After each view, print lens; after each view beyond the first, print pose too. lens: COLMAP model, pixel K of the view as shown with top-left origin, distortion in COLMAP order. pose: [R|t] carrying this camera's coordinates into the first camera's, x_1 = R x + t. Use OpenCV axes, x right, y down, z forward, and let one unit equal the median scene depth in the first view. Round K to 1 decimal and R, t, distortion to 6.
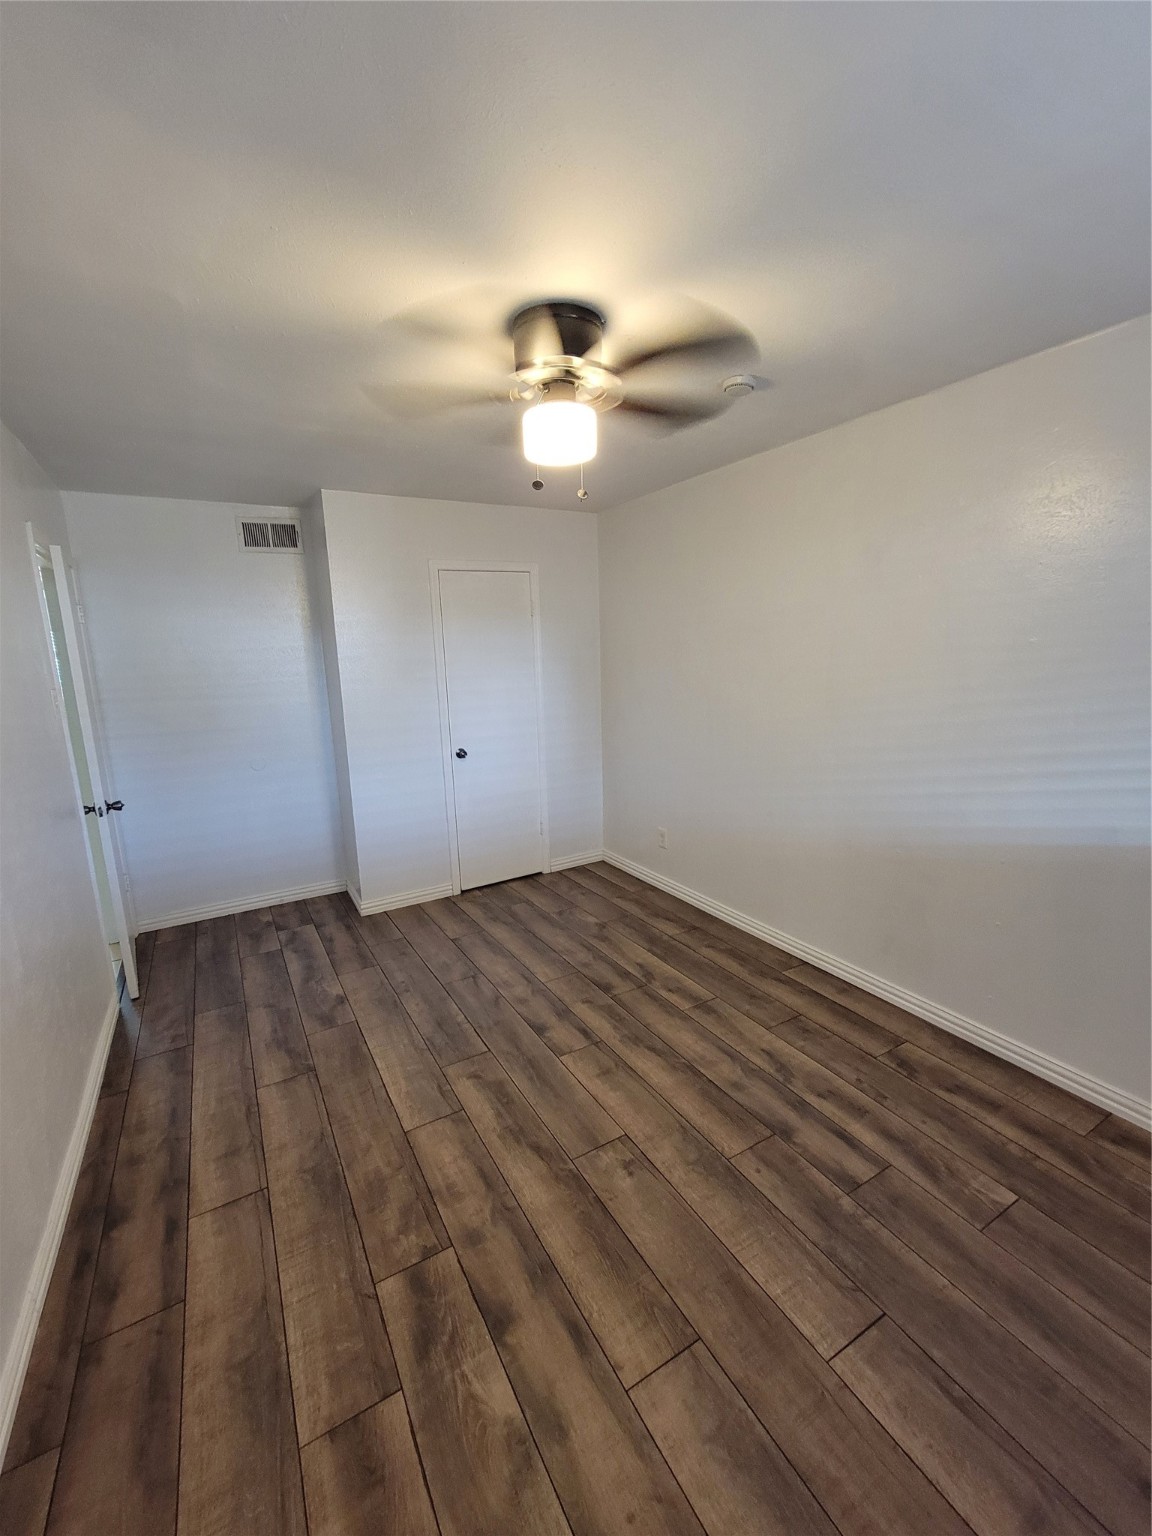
lens RADIAL K [[627.7, 0, 570.2], [0, 627.7, 771.4], [0, 0, 1]] dist [0.000666, 0.001234]
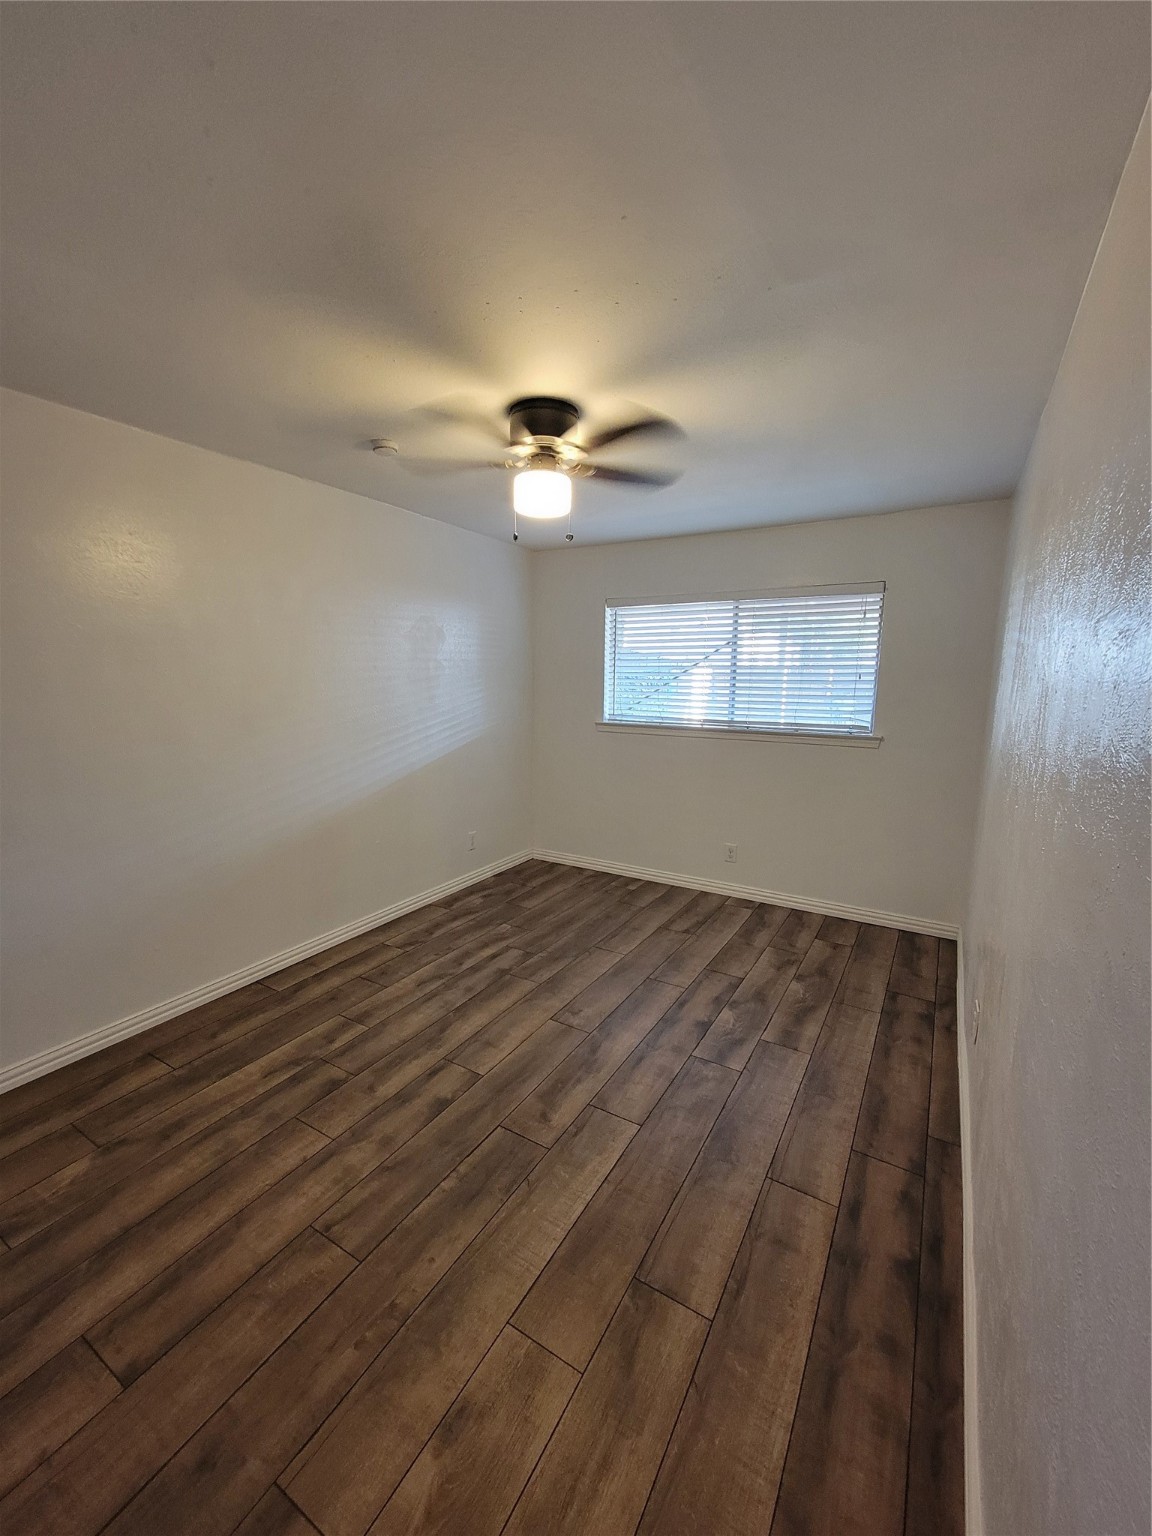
lens RADIAL K [[627.7, 0, 576.6], [0, 627.7, 758.6], [0, 0, 1]] dist [0.000666, 0.001234]
pose [[-0.492020, -0.097290, 0.865131, -0.960800], [0.172221, 0.963221, 0.206267, -0.206985], [-0.853379, 0.250481, -0.457168, 1.309722]]
